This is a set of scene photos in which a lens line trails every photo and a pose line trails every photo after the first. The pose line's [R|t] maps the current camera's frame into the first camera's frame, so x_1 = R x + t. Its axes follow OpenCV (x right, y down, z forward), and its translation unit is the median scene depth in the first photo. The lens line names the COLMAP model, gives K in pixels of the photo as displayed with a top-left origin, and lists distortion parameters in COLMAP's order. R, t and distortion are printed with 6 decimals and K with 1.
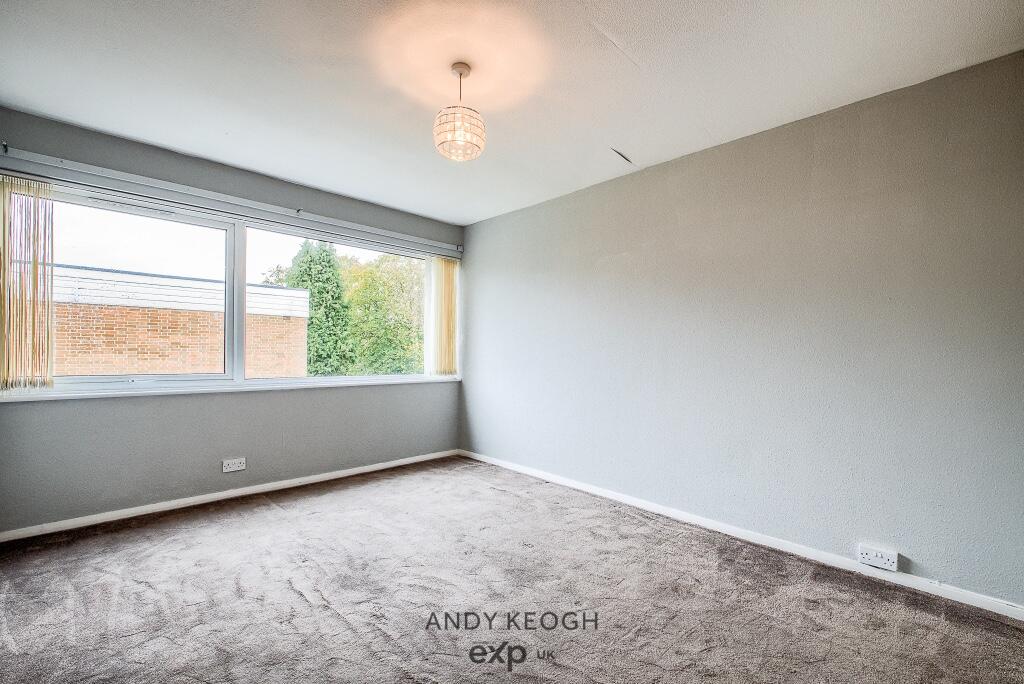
lens RADIAL K [[439.4, 0, 507.5], [0, 439.4, 349.1], [0, 0, 1]] dist [-0.004624, -0.002212]
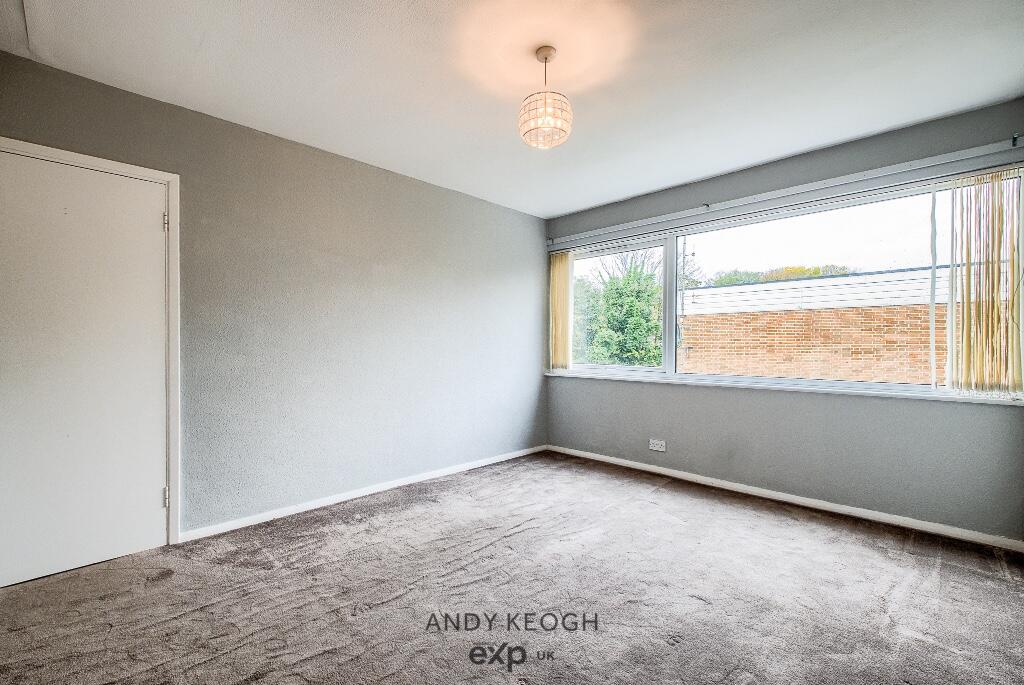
lens RADIAL K [[439.4, 0, 501.3], [0, 439.4, 342.7], [0, 0, 1]] dist [-0.004624, -0.002212]
pose [[0.002568, -0.021842, -0.999758, 0.503876], [0.003377, 0.999756, -0.021833, 0.013726], [0.999991, -0.003320, 0.002641, 0.533450]]
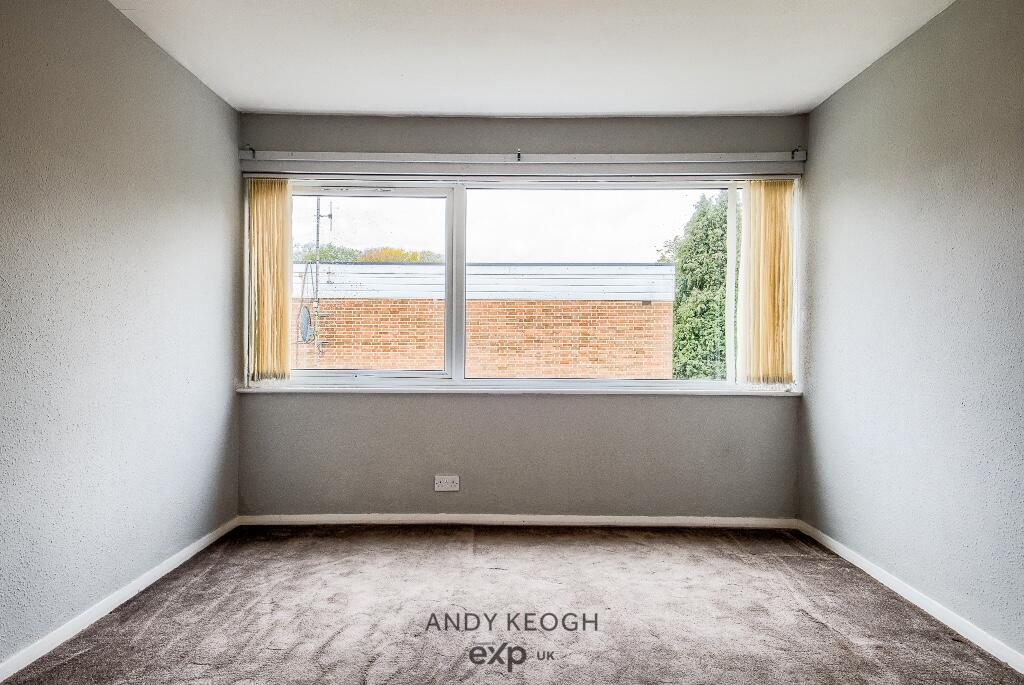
lens RADIAL K [[598.3, 0, 505.9], [0, 598.3, 343.1], [0, 0, 1]] dist [0.066119, -0.002037]
pose [[0.712249, -0.009459, -0.701863, 0.220543], [0.008976, 0.999950, -0.004368, 0.008660], [0.701870, -0.003188, 0.712298, 0.259437]]
